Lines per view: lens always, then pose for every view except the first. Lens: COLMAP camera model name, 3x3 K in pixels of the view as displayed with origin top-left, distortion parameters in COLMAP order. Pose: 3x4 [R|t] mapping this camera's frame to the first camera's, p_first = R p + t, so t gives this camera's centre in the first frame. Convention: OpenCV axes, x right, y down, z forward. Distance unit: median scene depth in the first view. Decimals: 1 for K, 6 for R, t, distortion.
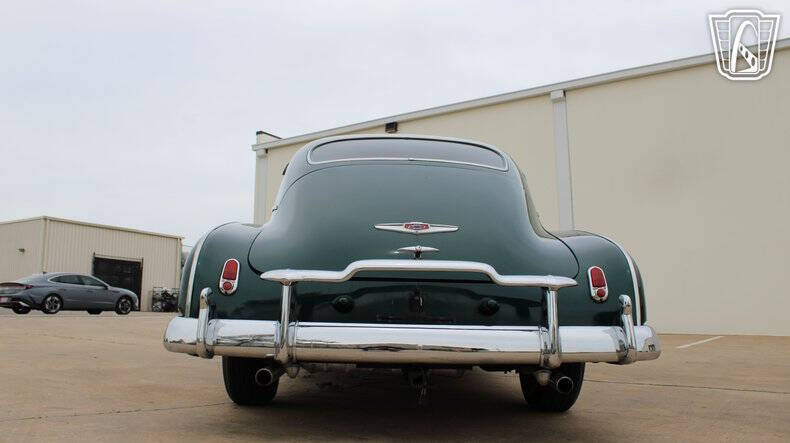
lens RADIAL K [[655.8, 0, 395.0], [0, 655.8, 221.5], [0, 0, 1]] dist [-0.178507, 0.142074]
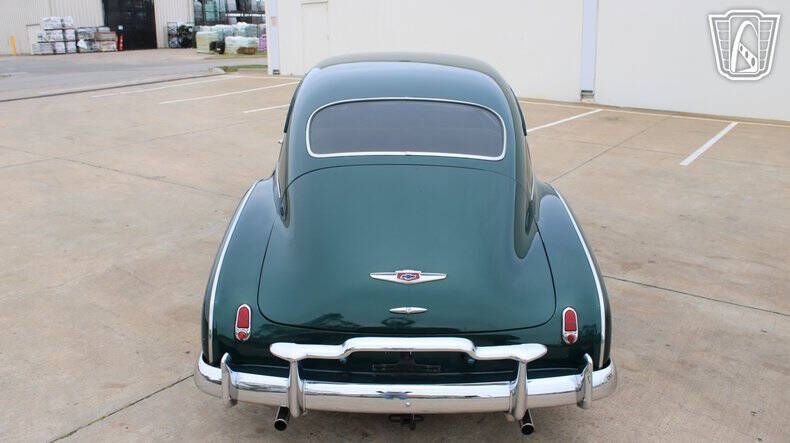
lens RADIAL K [[645.5, 0, 395.0], [0, 645.5, 221.5], [0, 0, 1]] dist [-0.164135, 0.134966]
pose [[0.999563, -0.003897, -0.029315, 0.043124], [0.015759, 0.909001, 0.416496, -0.523005], [0.025024, -0.416776, 0.908665, 0.062806]]
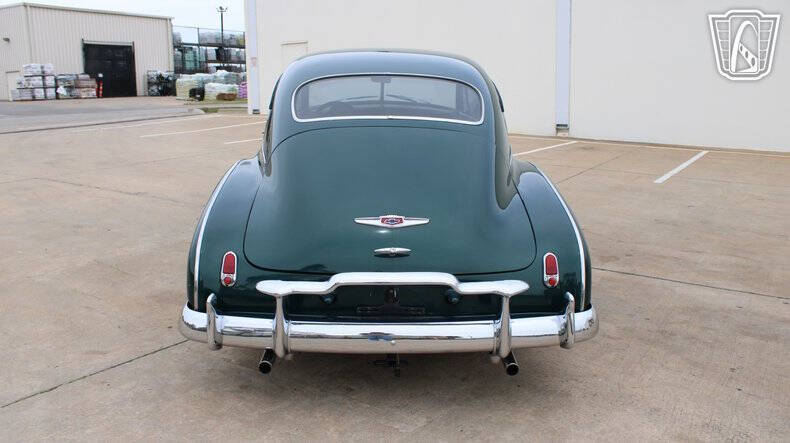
lens RADIAL K [[645.5, 0, 395.0], [0, 645.5, 221.5], [0, 0, 1]] dist [-0.164135, 0.134966]
pose [[0.999926, -0.011187, 0.004677, 0.033139], [0.008888, 0.938607, 0.344872, -0.370893], [-0.008248, -0.344806, 0.938638, -0.032529]]
